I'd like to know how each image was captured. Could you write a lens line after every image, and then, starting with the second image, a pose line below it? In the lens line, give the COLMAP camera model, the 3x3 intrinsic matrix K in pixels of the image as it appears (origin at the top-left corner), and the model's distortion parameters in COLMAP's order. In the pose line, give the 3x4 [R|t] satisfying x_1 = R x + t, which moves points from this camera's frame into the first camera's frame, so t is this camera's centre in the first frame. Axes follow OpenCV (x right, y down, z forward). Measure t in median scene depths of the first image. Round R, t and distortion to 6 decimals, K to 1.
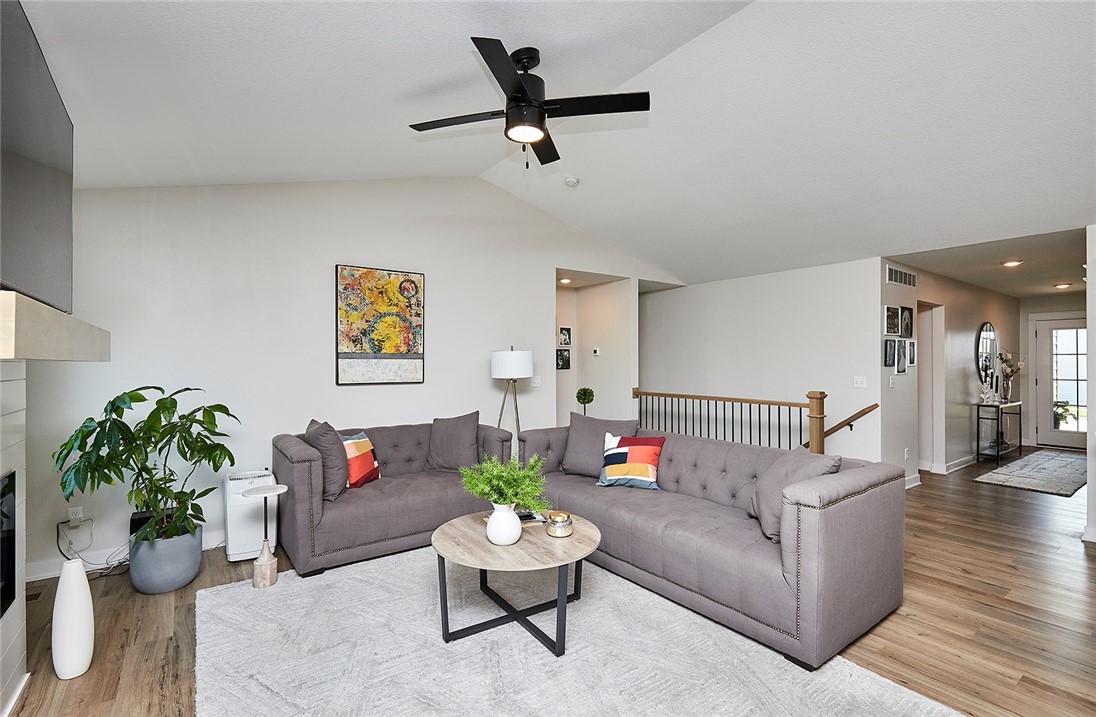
lens RADIAL K [[507.9, 0, 555.1], [0, 507.9, 357.3], [0, 0, 1]] dist [0.001757, 0.000333]
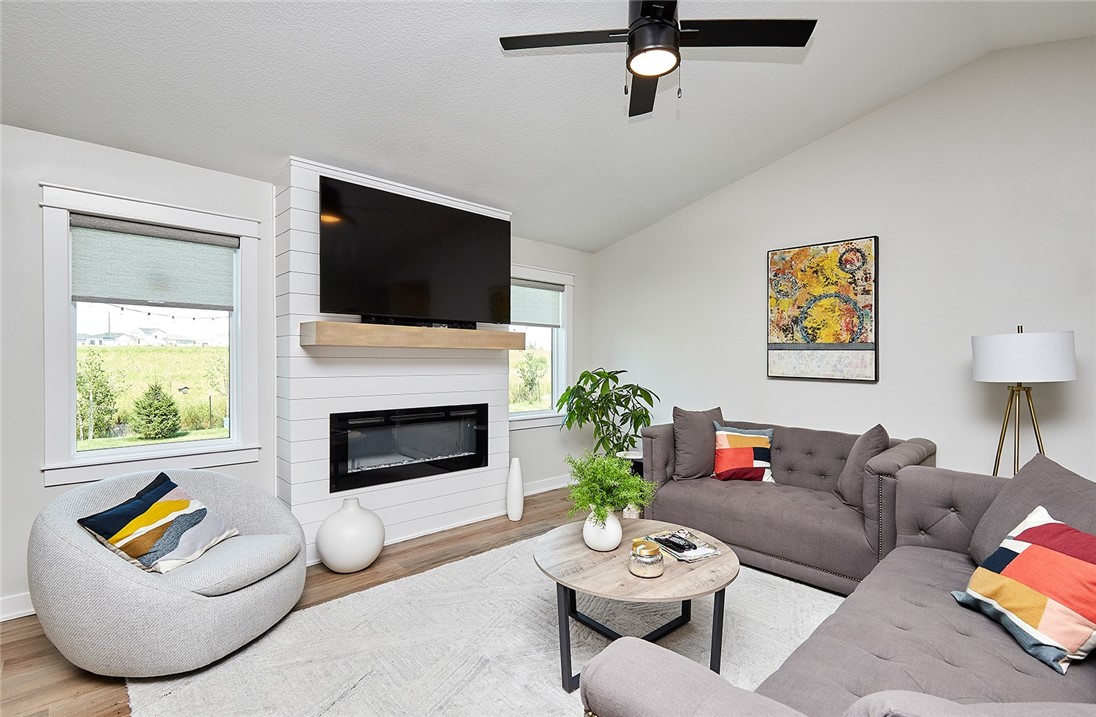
lens RADIAL K [[507.9, 0, 554.6], [0, 507.9, 359.1], [0, 0, 1]] dist [0.001757, 0.000333]
pose [[0.118837, 0.008997, -0.992873, 0.451070], [-0.002894, 0.999958, 0.008715, 0.012375], [0.992910, 0.001838, 0.118858, 0.464566]]
